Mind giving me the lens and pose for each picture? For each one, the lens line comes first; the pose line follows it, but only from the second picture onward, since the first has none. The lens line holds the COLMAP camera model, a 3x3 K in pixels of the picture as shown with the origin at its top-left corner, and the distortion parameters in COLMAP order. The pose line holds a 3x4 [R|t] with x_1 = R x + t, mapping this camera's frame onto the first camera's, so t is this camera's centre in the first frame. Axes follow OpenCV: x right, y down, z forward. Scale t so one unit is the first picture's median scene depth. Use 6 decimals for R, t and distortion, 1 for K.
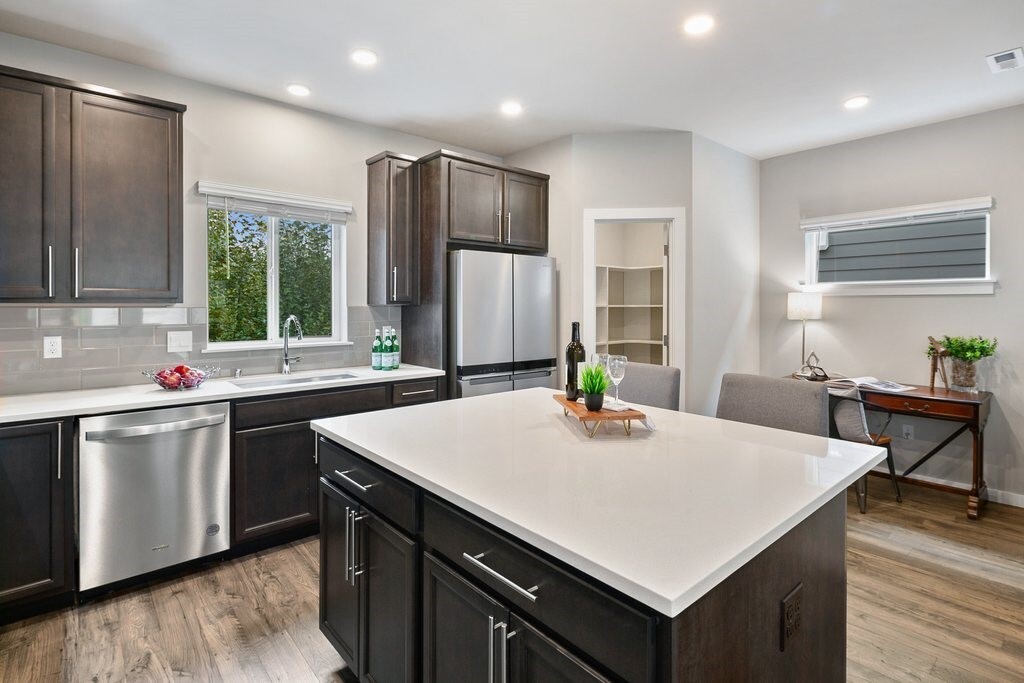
lens RADIAL K [[499.4, 0, 518.4], [0, 499.4, 310.4], [0, 0, 1]] dist [0.001172, -0.005292]
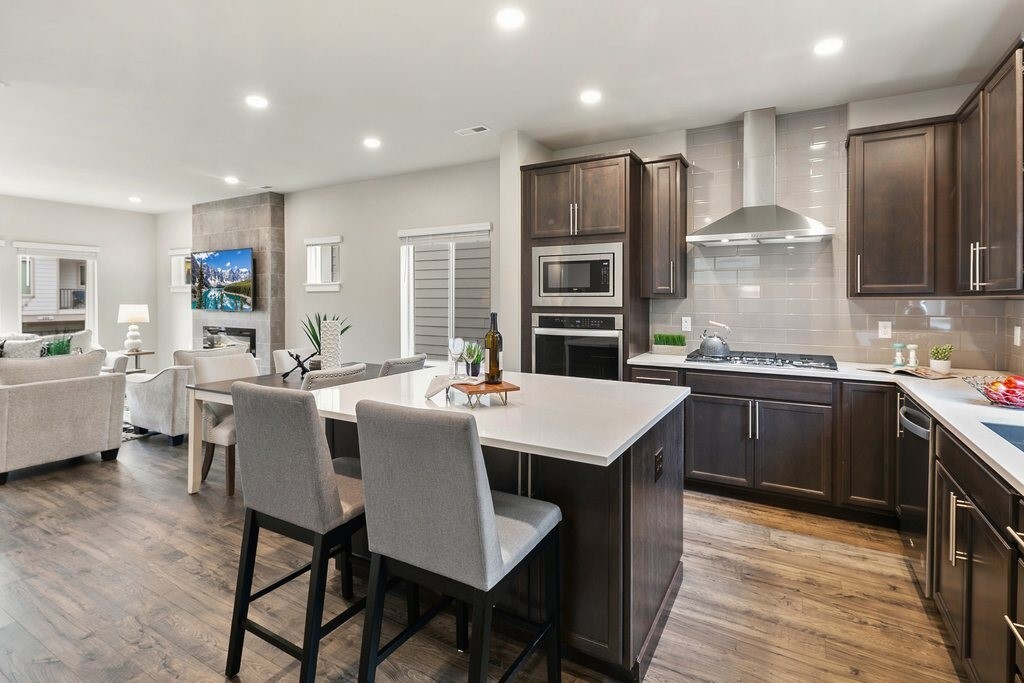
lens RADIAL K [[499.4, 0, 532.5], [0, 499.4, 309.5], [0, 0, 1]] dist [0.001172, -0.005292]
pose [[-0.941108, 0.003824, -0.338085, 0.221591], [-0.003978, 0.999742, 0.022381, -0.004369], [0.338083, 0.022408, -0.940849, 1.144554]]
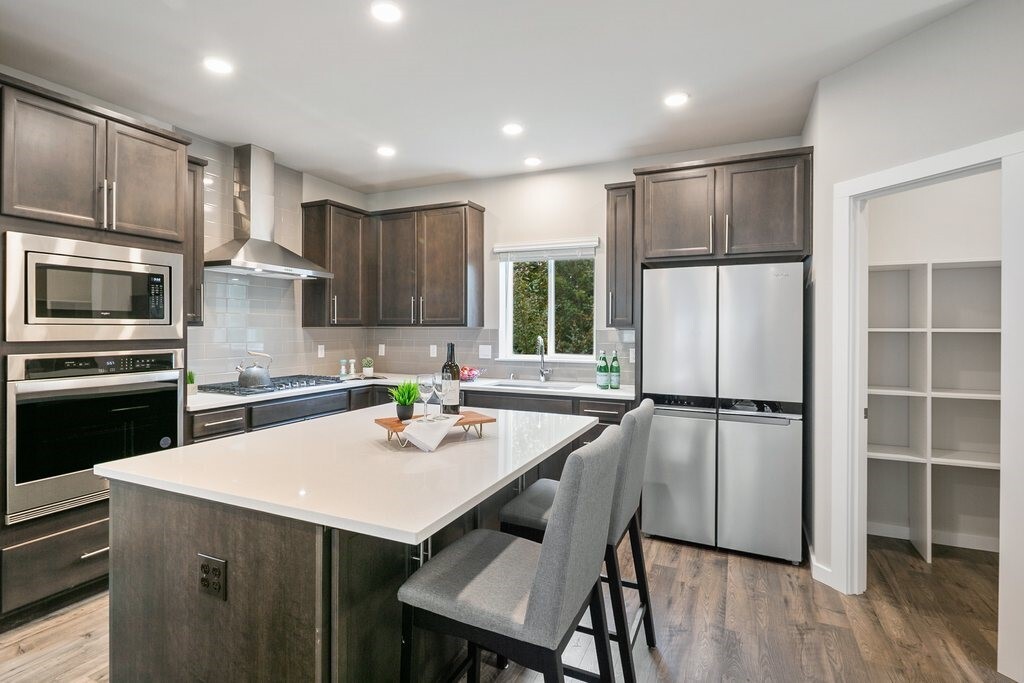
lens RADIAL K [[499.4, 0, 508.4], [0, 499.4, 327.2], [0, 0, 1]] dist [0.001172, -0.005292]
pose [[0.406436, -0.001422, -0.913678, 0.635961], [-0.007713, 0.999958, -0.004988, -0.005663], [0.913647, 0.009075, 0.406408, 0.376279]]
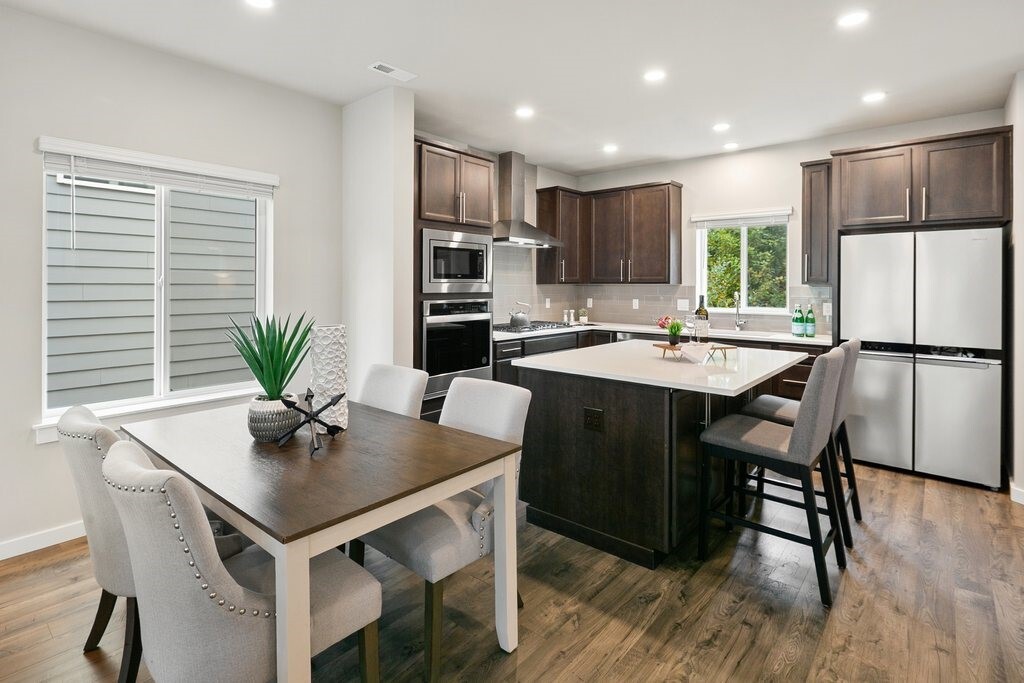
lens RADIAL K [[499.4, 0, 506.7], [0, 499.4, 284.5], [0, 0, 1]] dist [0.001172, -0.005292]
pose [[0.133612, -0.001482, -0.991033, 0.889447], [-0.007984, 0.999965, -0.002571, -0.002898], [0.991002, 0.008256, 0.133595, 0.097942]]
